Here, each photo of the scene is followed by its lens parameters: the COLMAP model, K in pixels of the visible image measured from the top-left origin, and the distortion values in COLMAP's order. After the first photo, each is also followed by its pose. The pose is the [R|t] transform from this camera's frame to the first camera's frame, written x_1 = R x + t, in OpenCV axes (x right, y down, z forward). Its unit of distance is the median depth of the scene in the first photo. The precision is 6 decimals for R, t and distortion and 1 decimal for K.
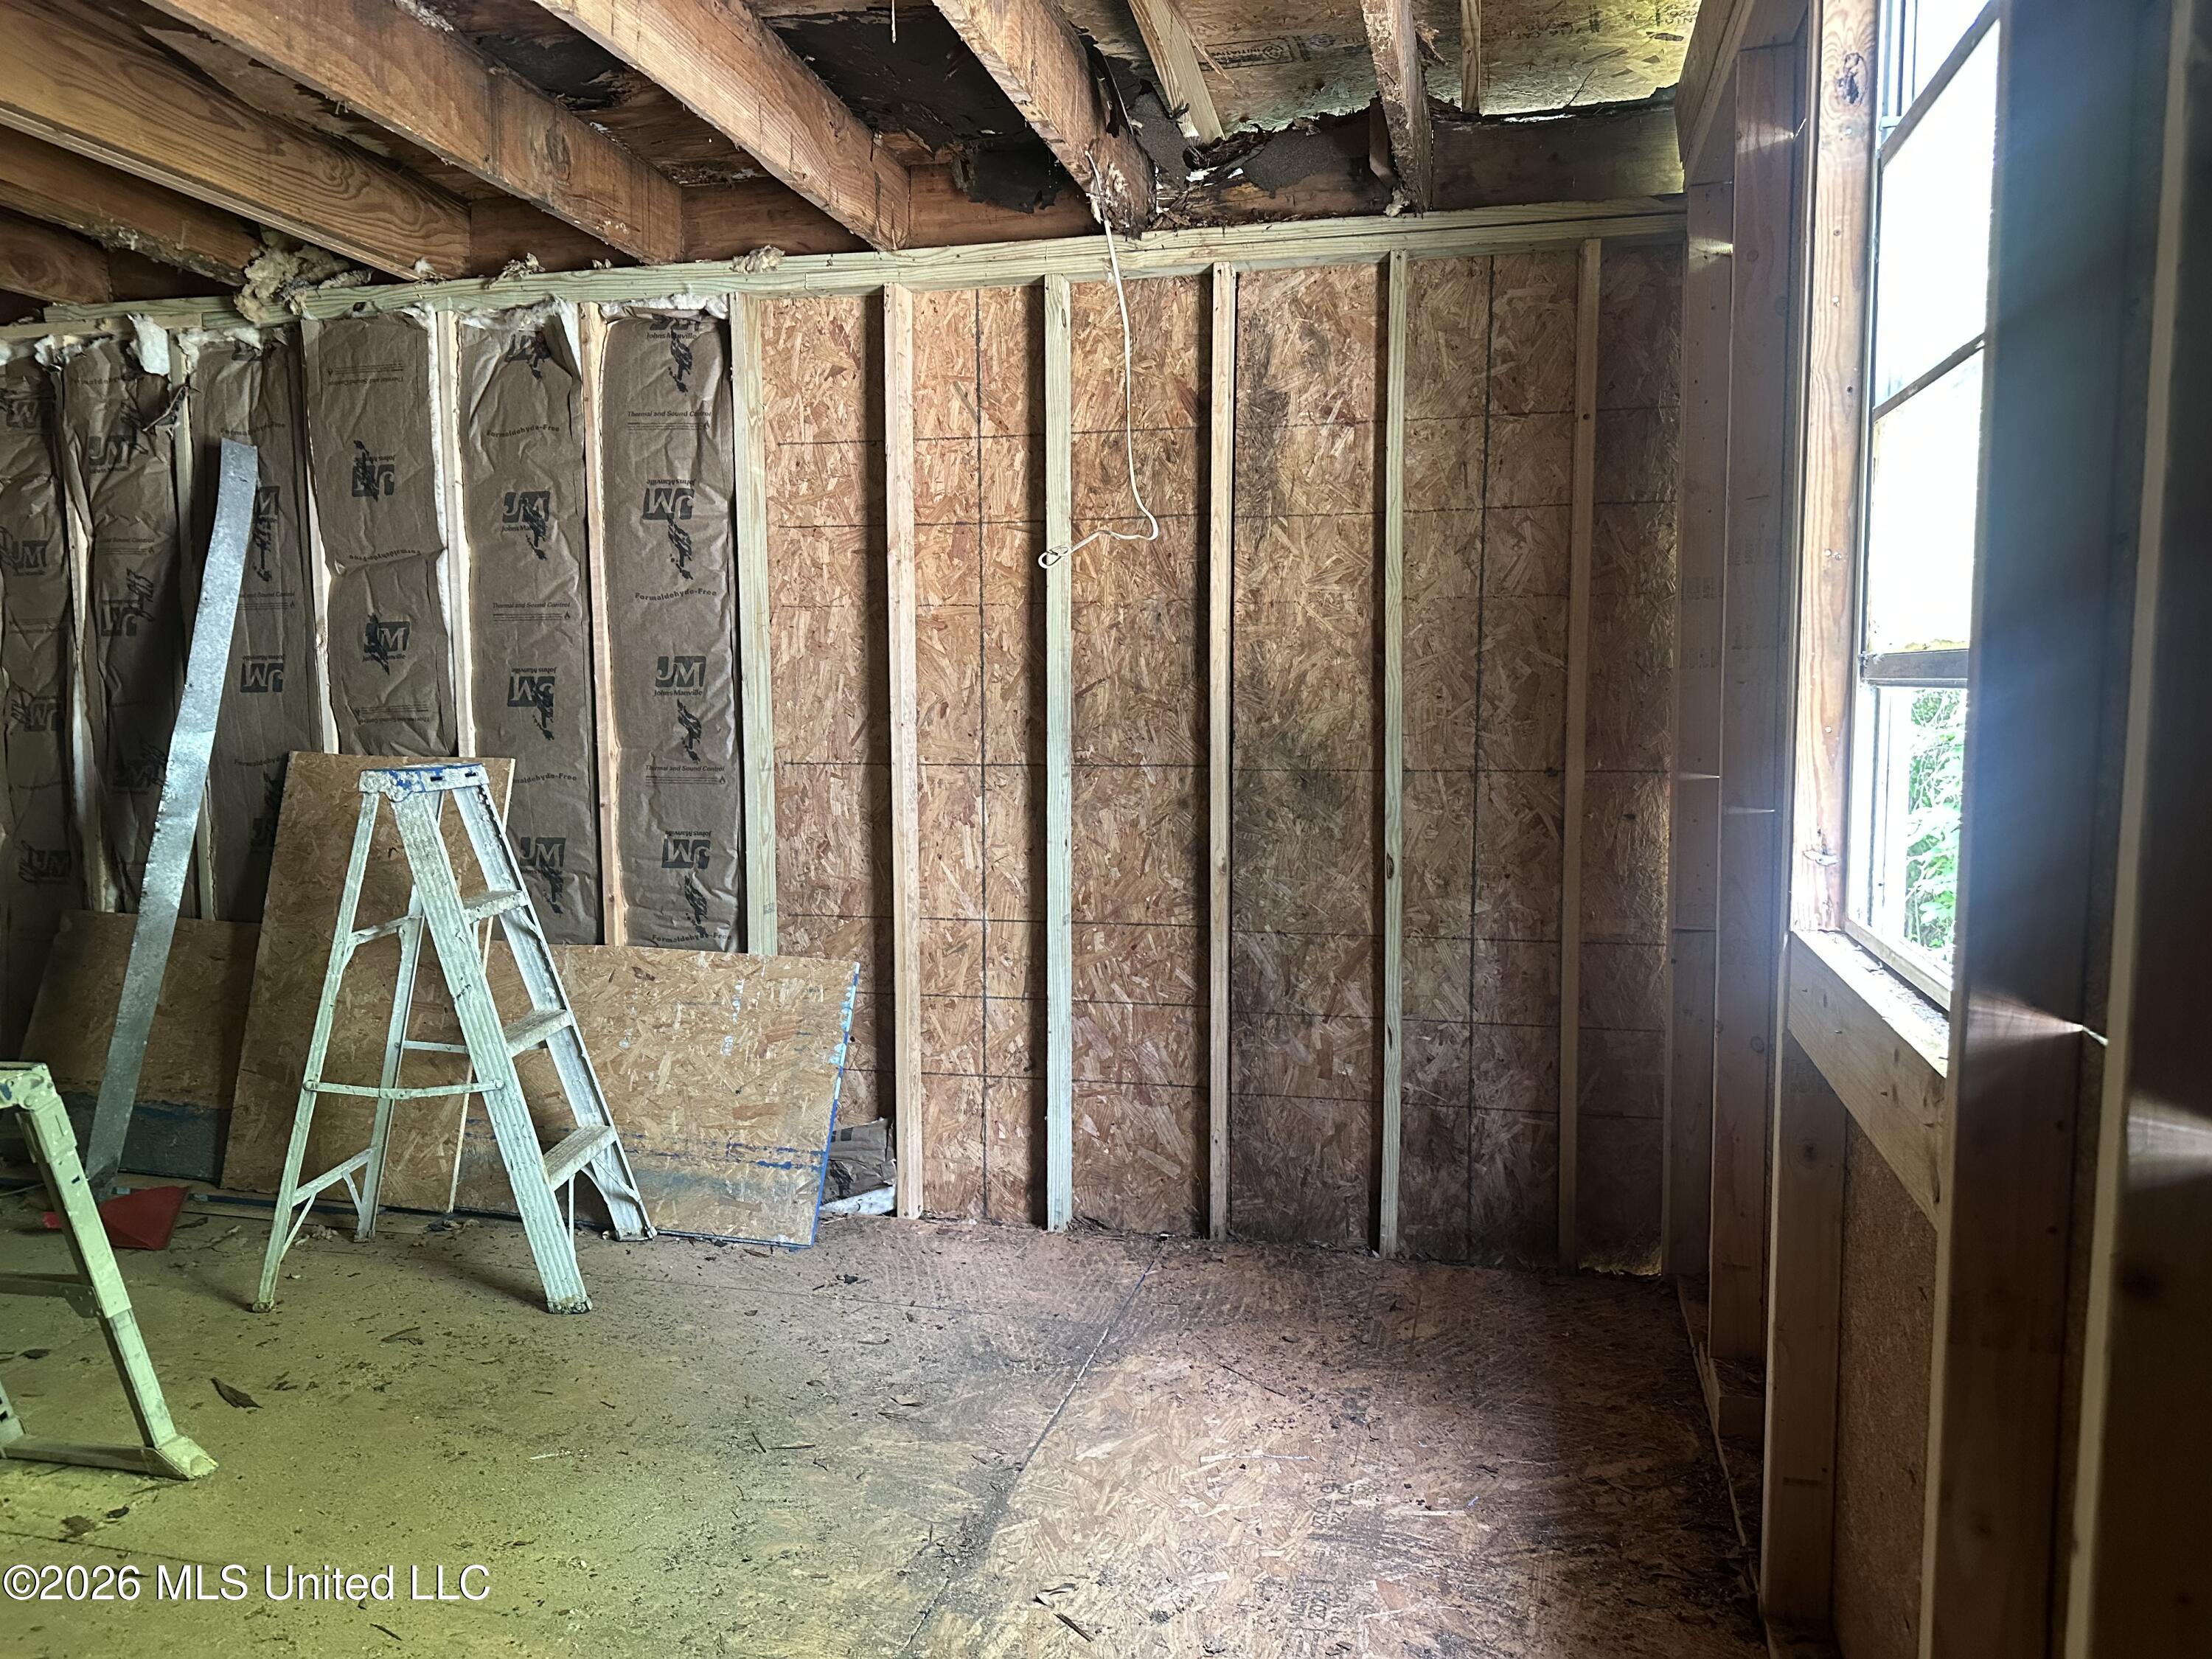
lens RADIAL K [[1557.9, 0, 1110.8], [0, 1557.9, 819.3], [0, 0, 1]] dist [0.031835, -0.037347]
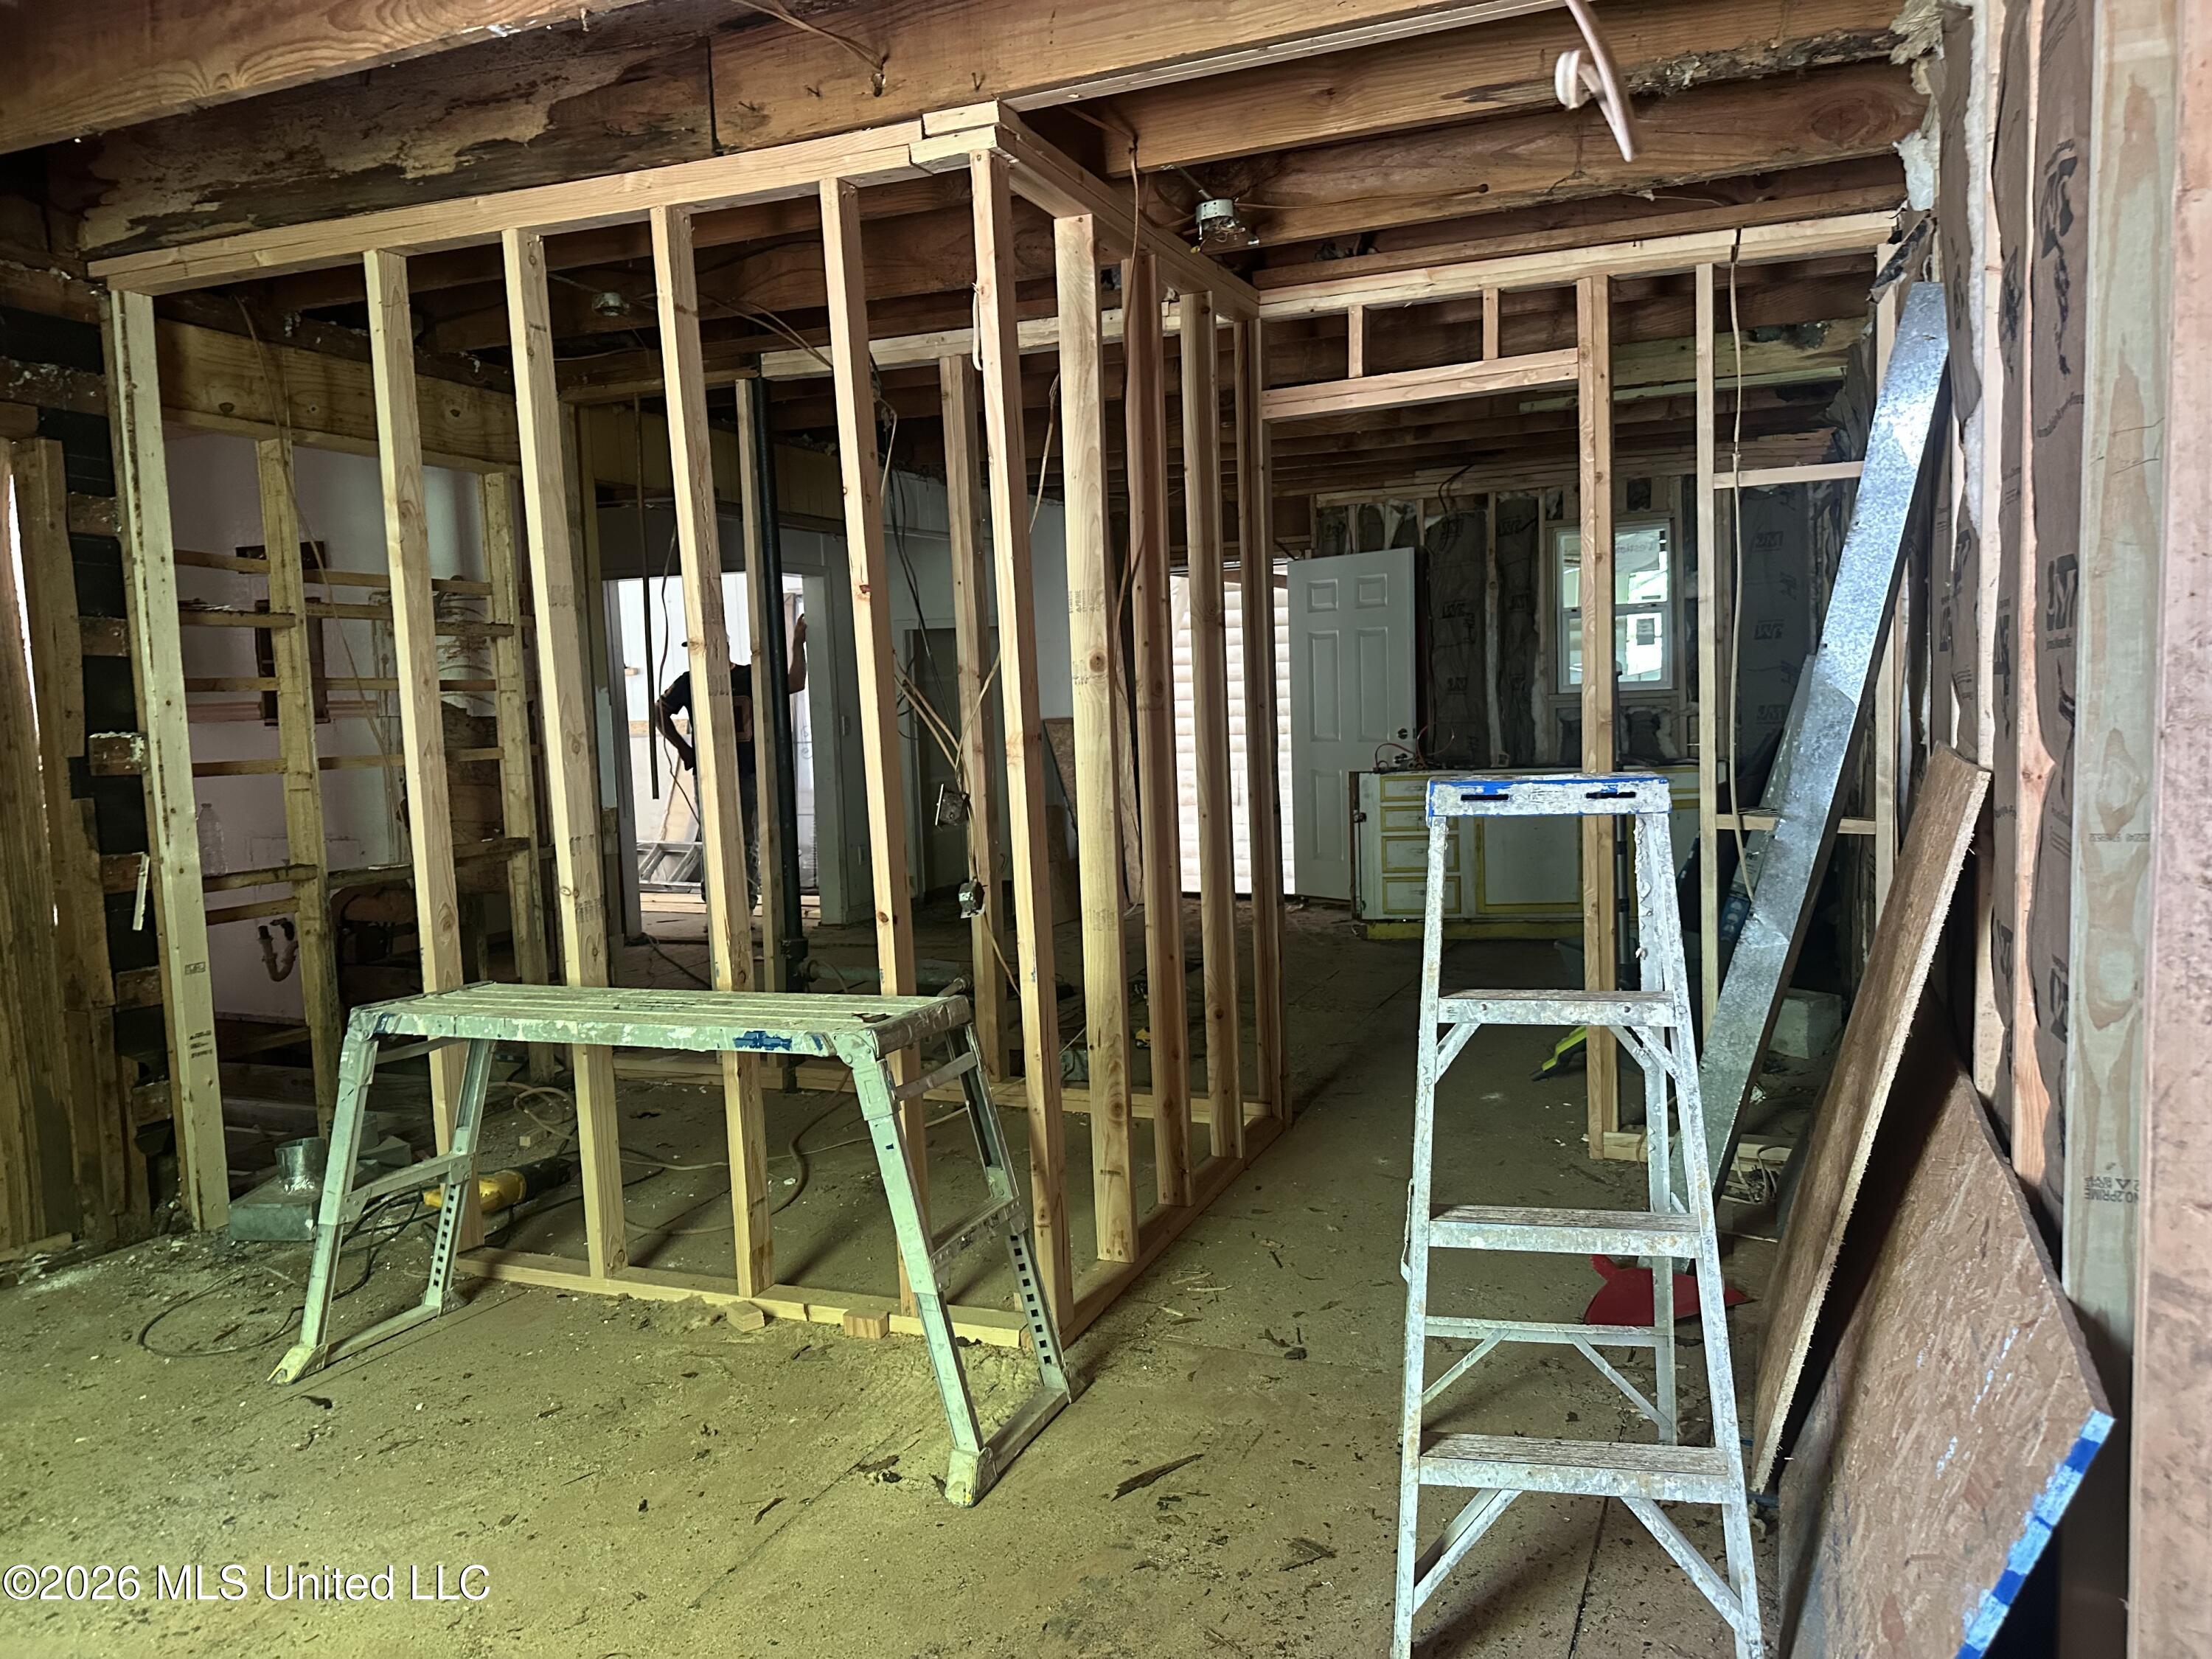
lens RADIAL K [[1557.9, 0, 1093.0], [0, 1557.9, 832.9], [0, 0, 1]] dist [0.031835, -0.037347]
pose [[-0.168497, 0.099155, -0.980702, 0.205989], [-0.046774, 0.993002, 0.108435, -0.064631], [0.984592, 0.064143, -0.162680, 0.819365]]
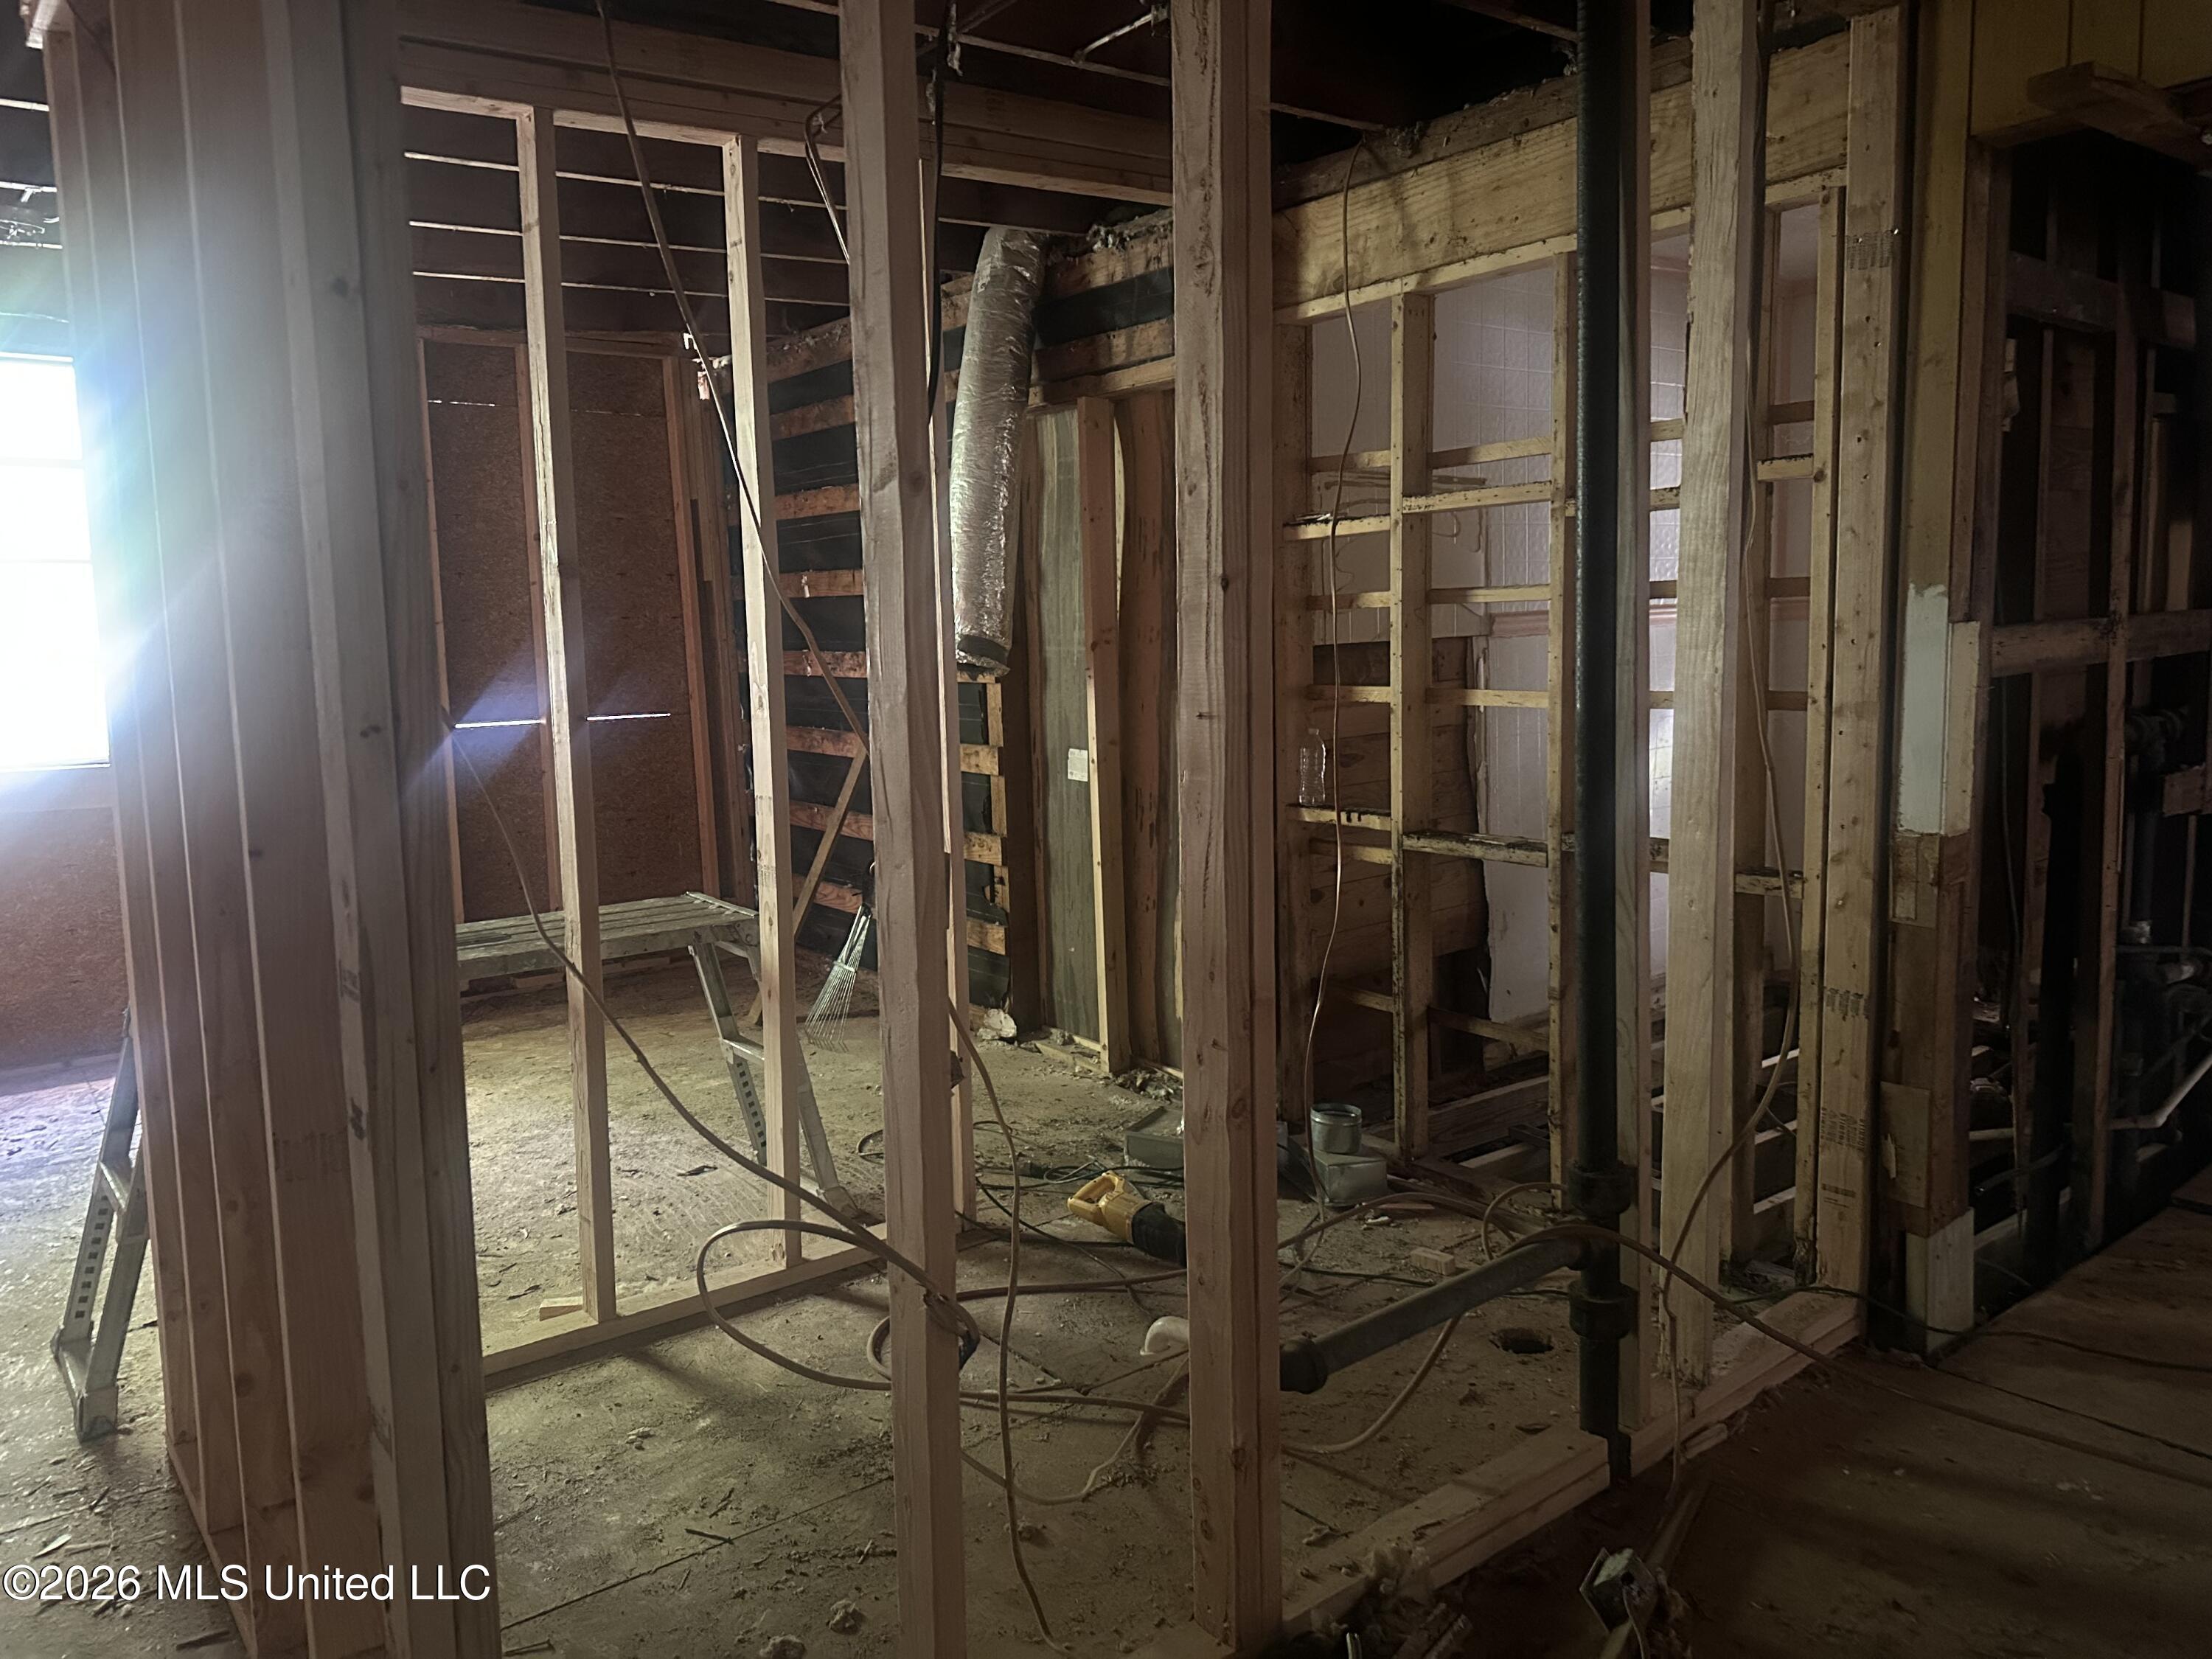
lens RADIAL K [[1557.9, 0, 1112.9], [0, 1557.9, 825.9], [0, 0, 1]] dist [0.031835, -0.037347]
pose [[-0.790662, -0.049349, 0.610260, -1.276491], [0.082013, 0.979226, 0.185444, -0.074778], [-0.606734, 0.196673, -0.770190, 0.915925]]
